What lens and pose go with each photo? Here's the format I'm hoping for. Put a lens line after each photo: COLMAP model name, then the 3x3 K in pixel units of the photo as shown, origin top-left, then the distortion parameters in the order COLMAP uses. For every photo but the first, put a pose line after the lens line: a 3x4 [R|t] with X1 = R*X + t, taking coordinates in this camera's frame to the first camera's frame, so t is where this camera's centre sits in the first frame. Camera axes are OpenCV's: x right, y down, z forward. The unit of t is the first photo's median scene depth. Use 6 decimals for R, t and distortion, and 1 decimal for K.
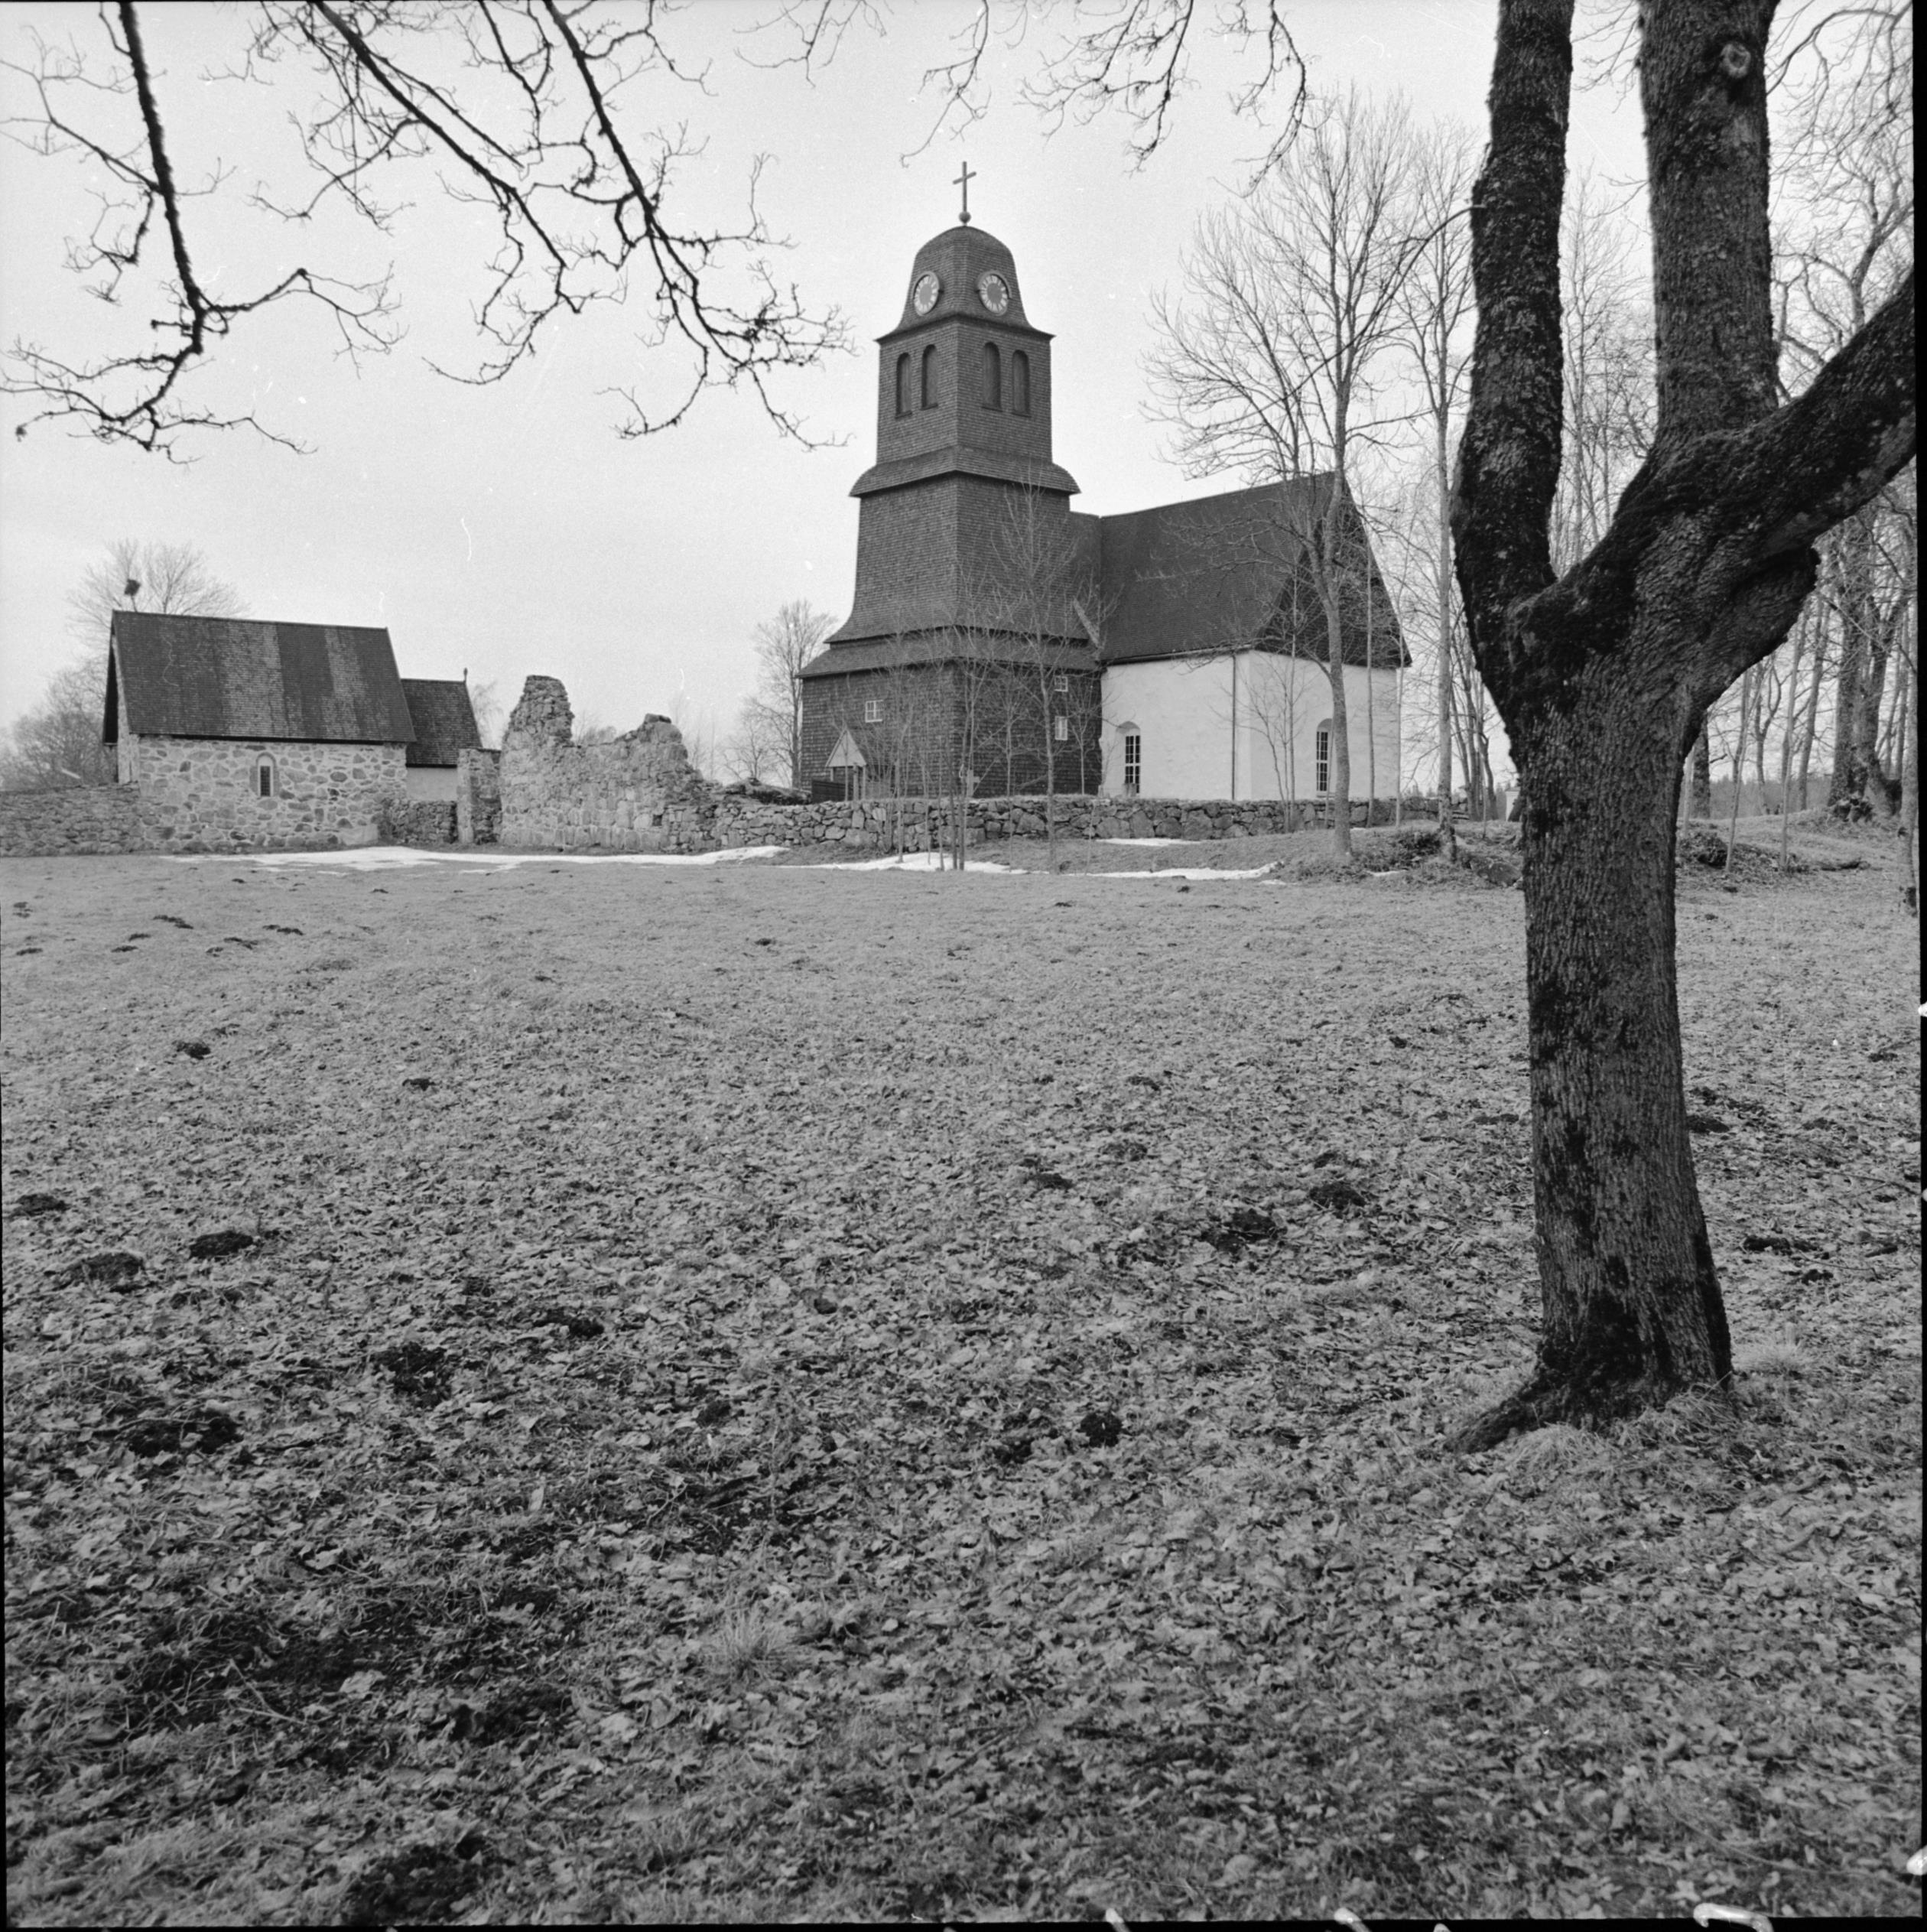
lens RADIAL K [[1813.5, 0, 955.9], [0, 1813.5, 950.3], [0, 0, 1]] dist [-0.034235, 0.000000]
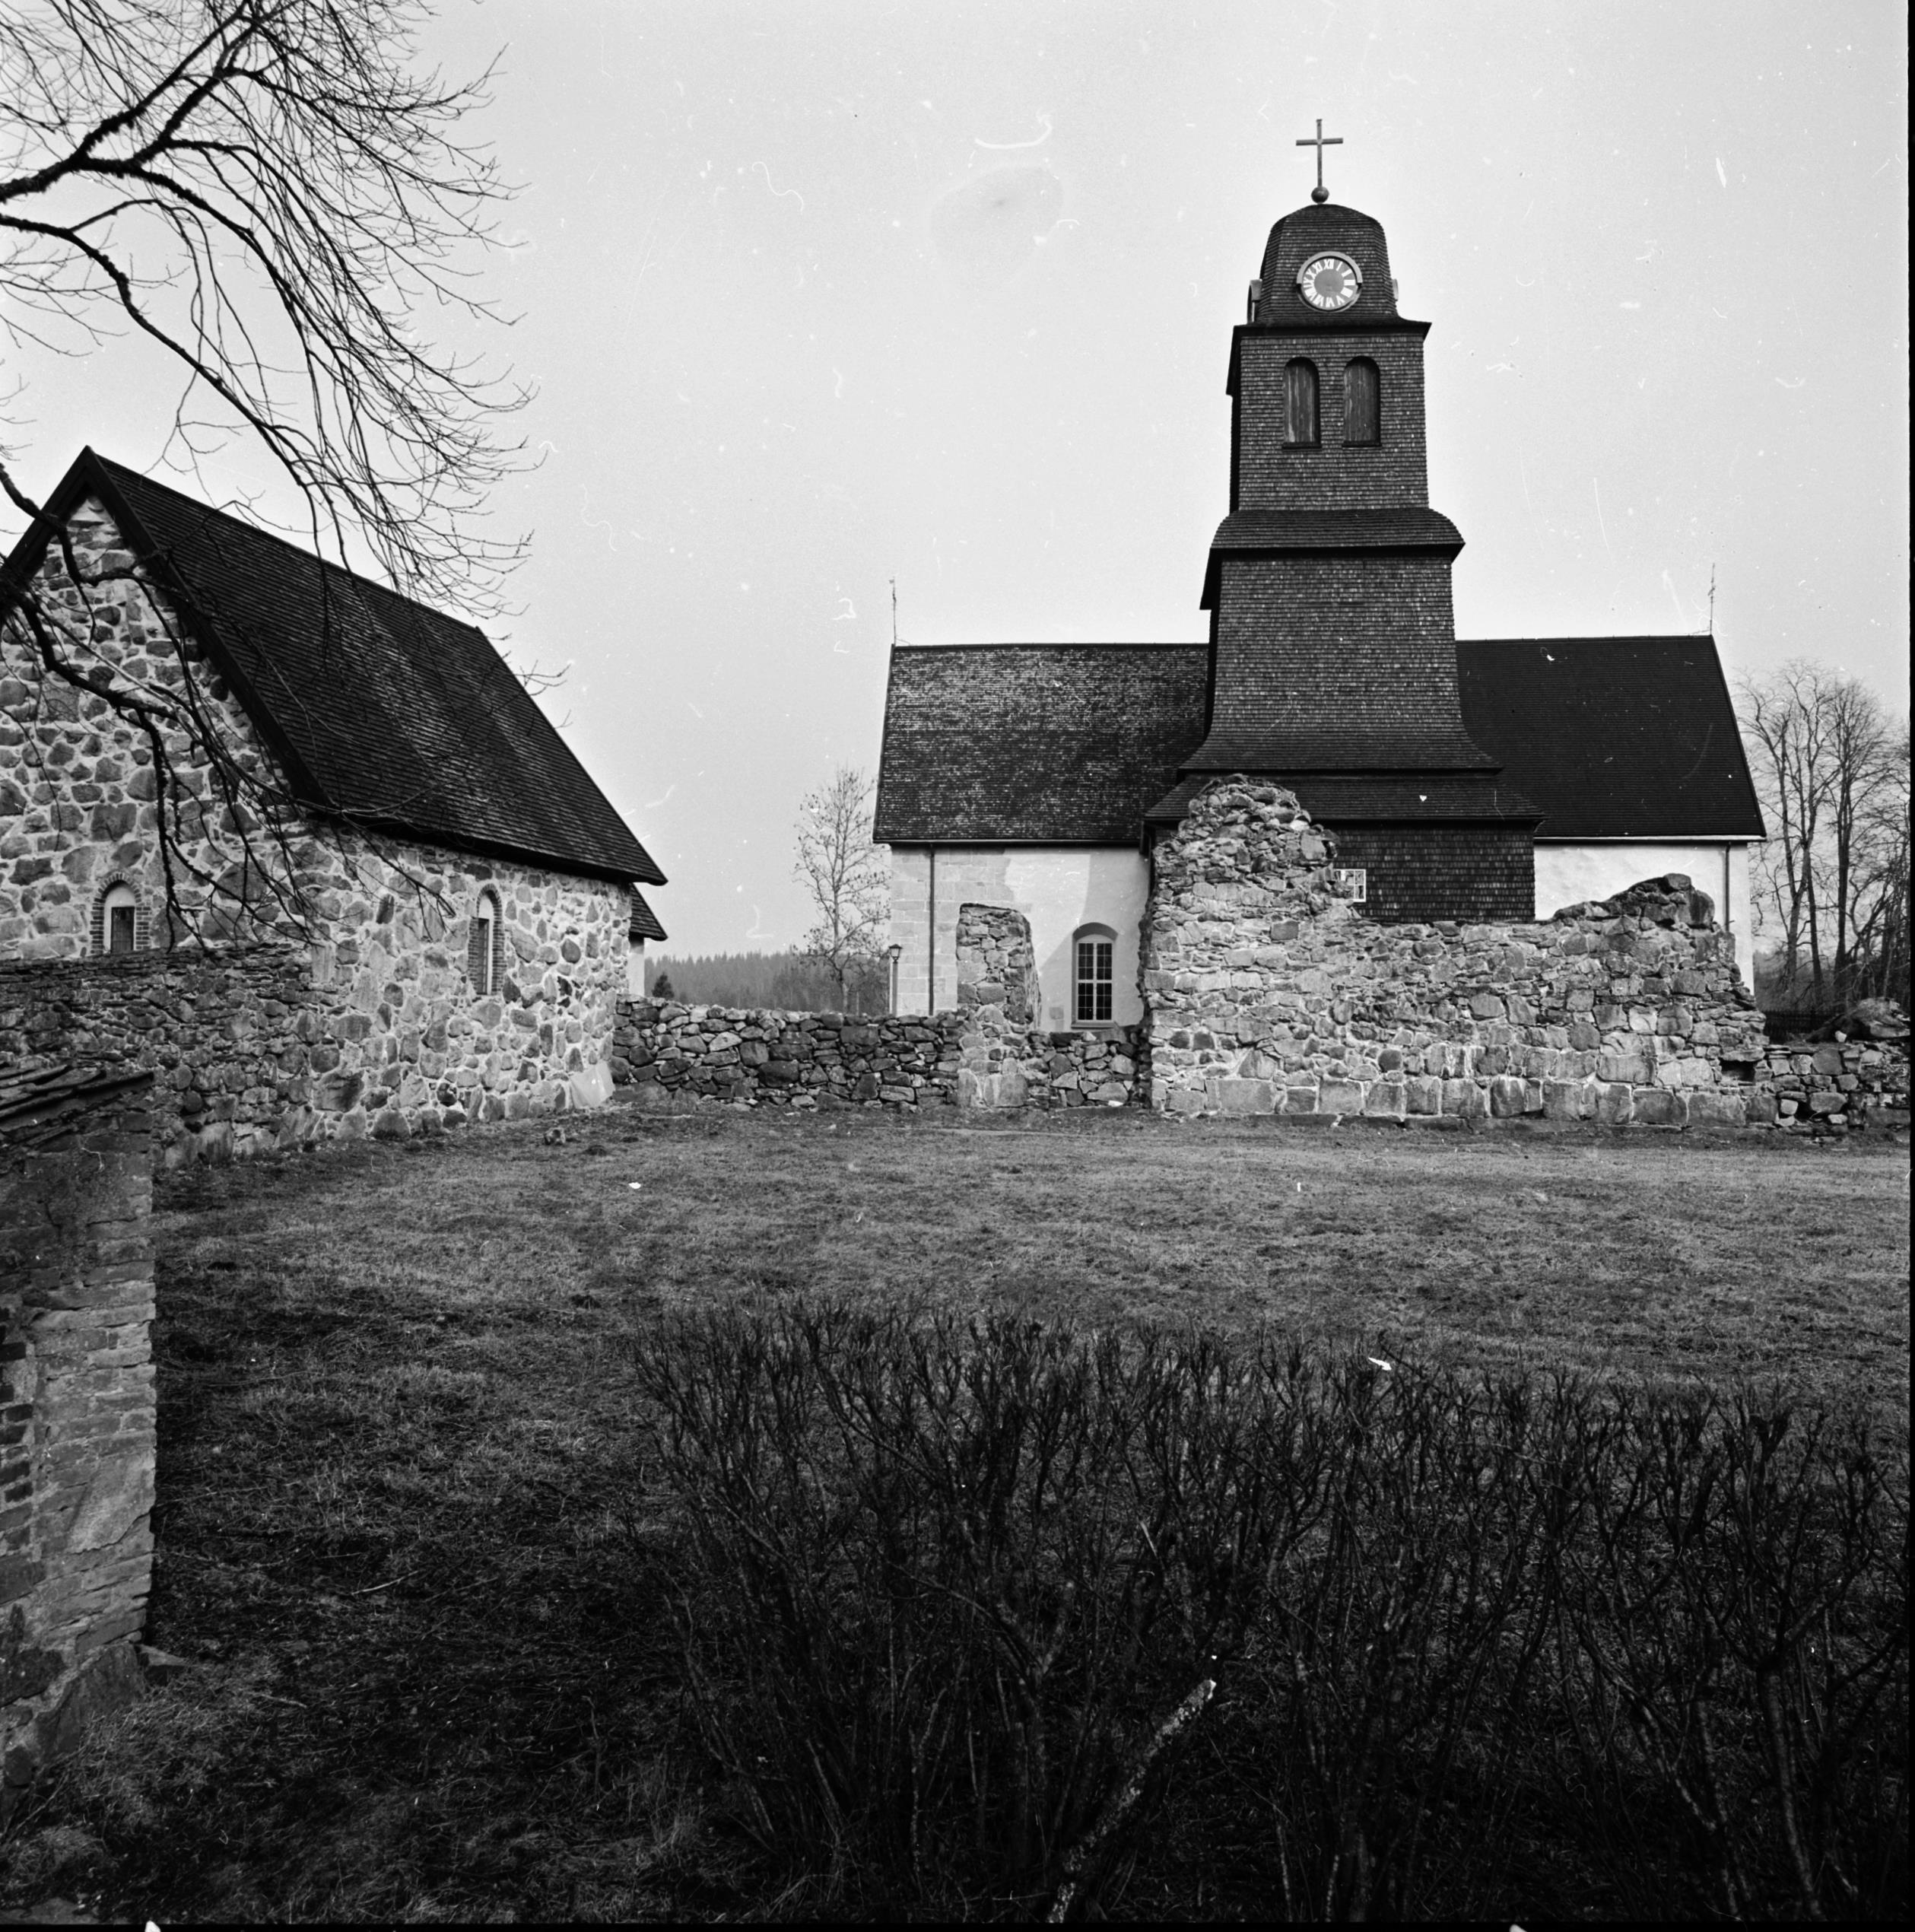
lens RADIAL K [[1813.6, 0, 967.5], [0, 1813.6, 948.2], [0, 0, 1]] dist [-0.034235, 0.000000]
pose [[0.715084, 0.042024, 0.697774, -0.582912], [0.033651, 0.994965, -0.094408, -0.053703], [-0.698228, 0.090991, 0.710069, 0.637119]]
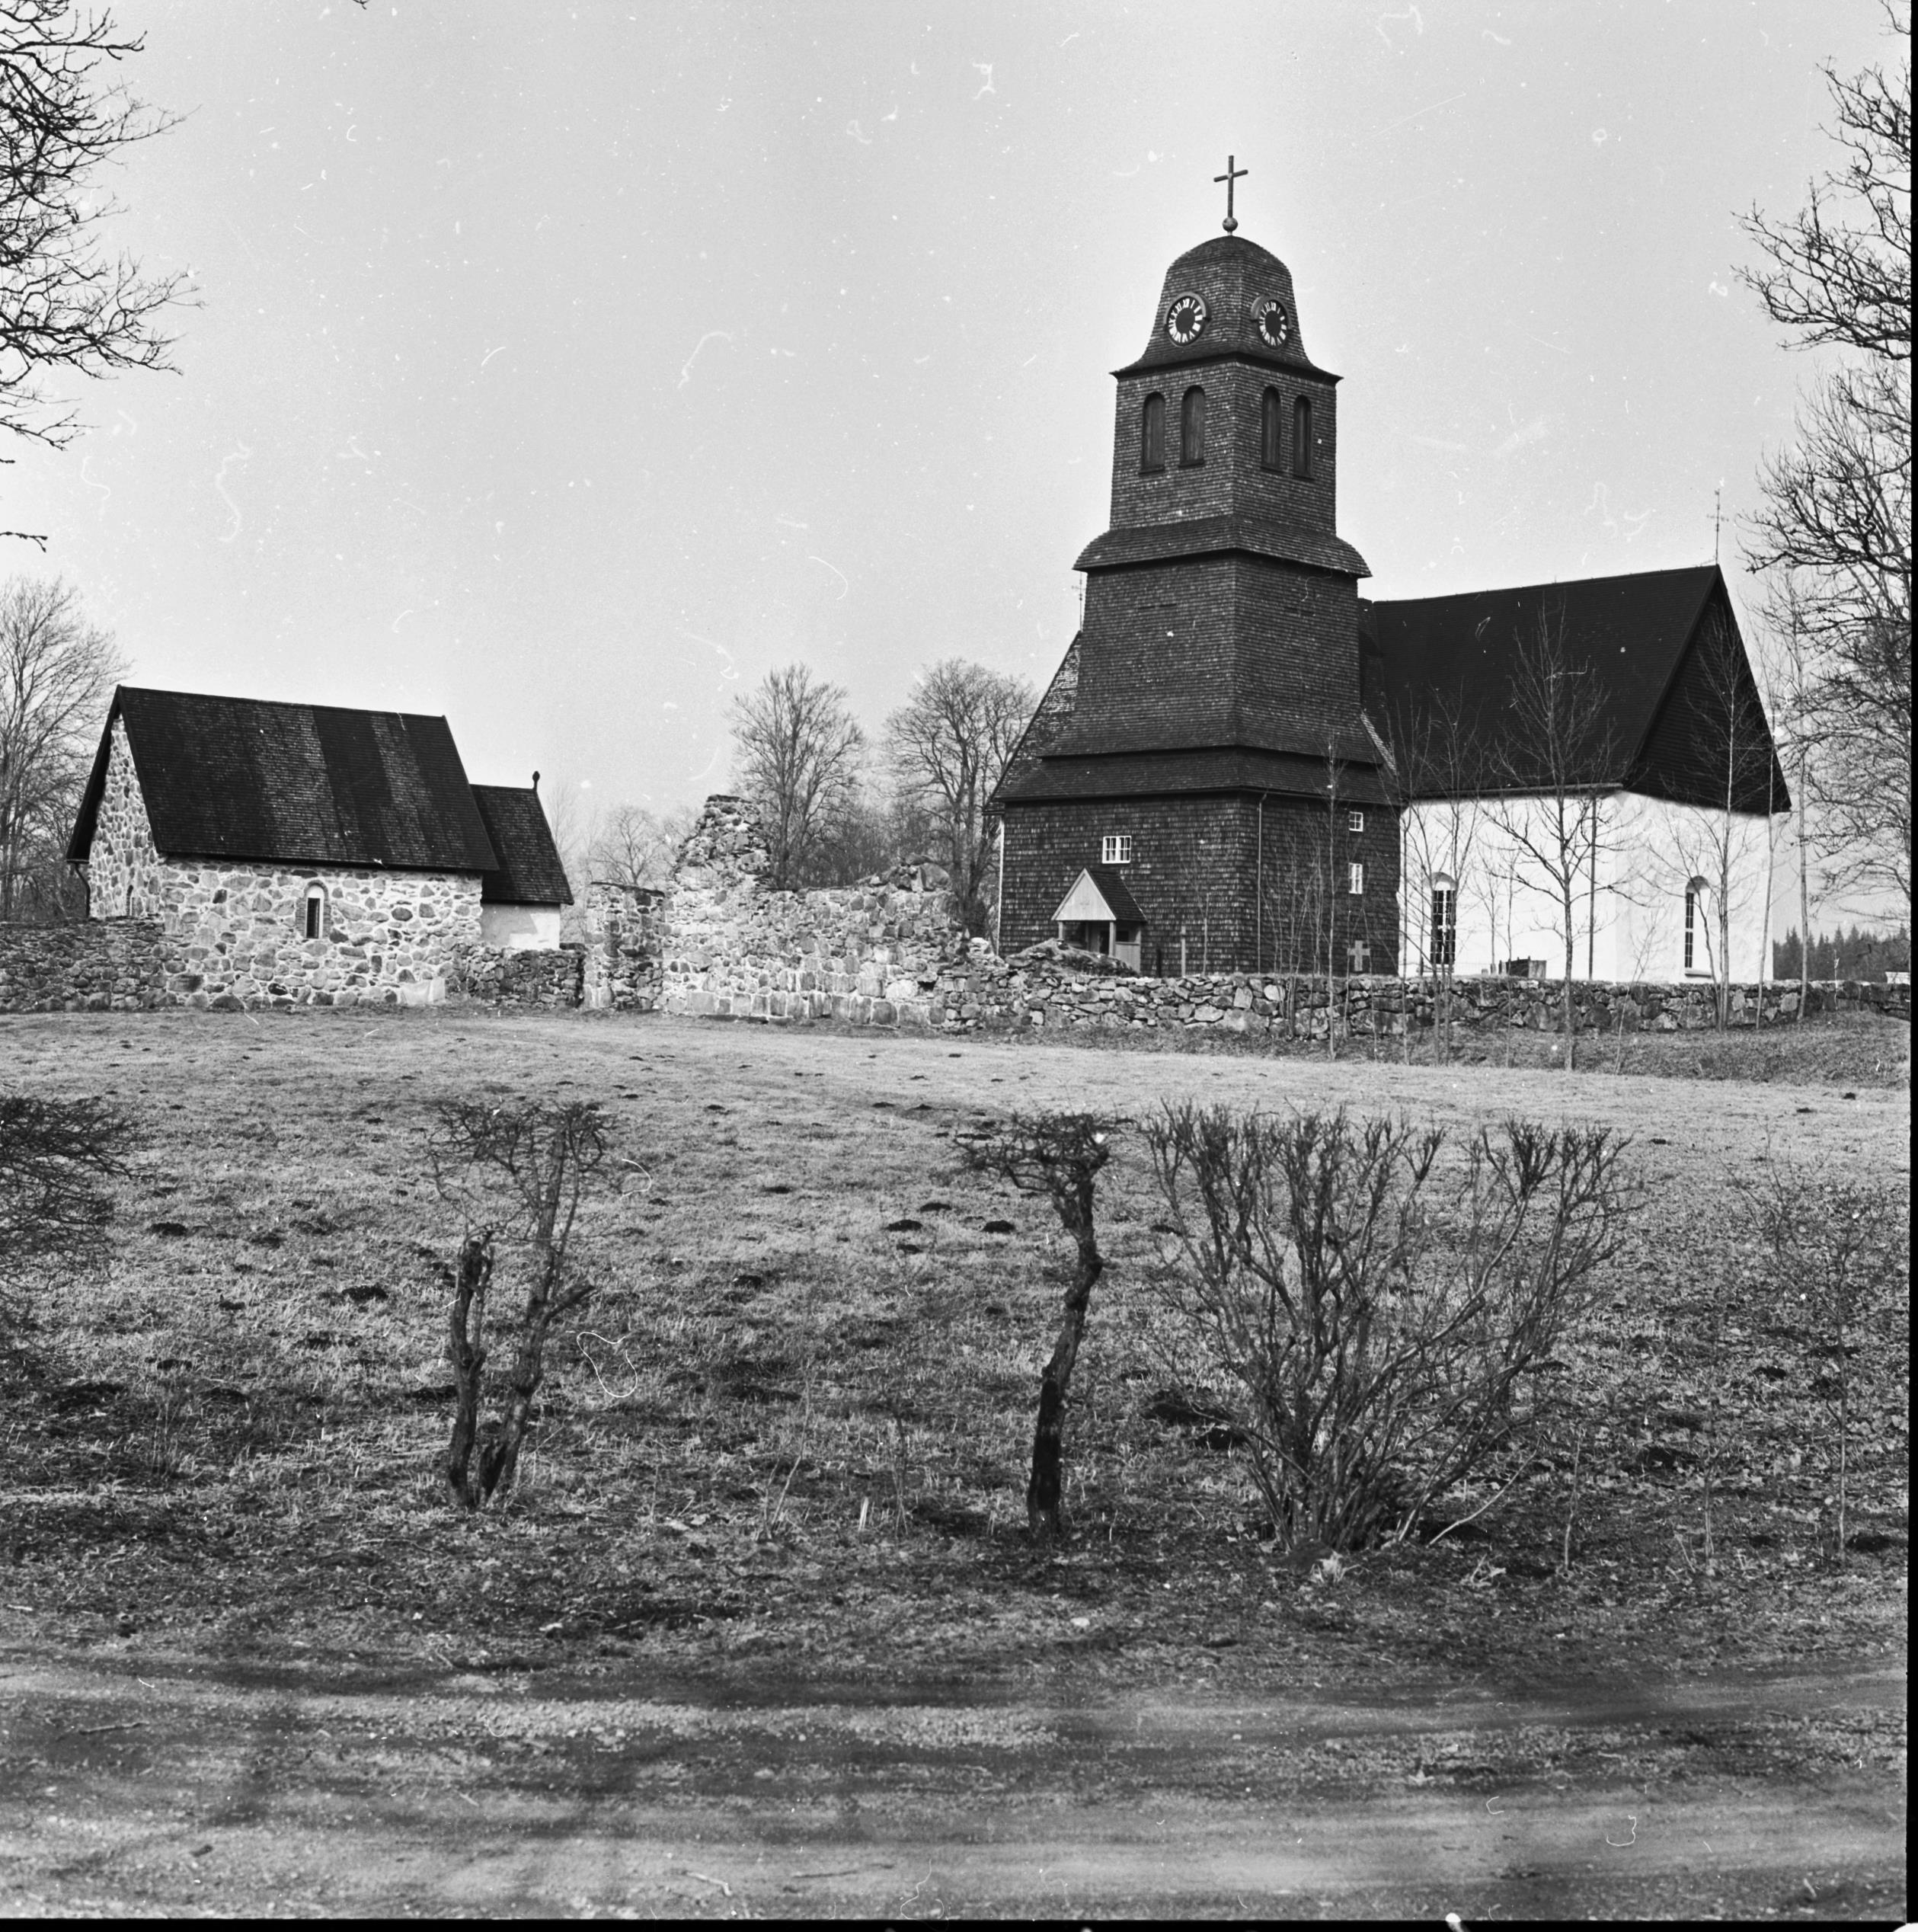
lens RADIAL K [[2851.5, 0, 923.7], [0, 2851.5, 937.5], [0, 0, 1]] dist [-0.060108, 0.000000]
pose [[0.997779, 0.026351, 0.061174, -0.199561], [-0.021306, 0.996429, -0.081708, 0.006276], [-0.063109, 0.080223, 0.994777, -0.198775]]
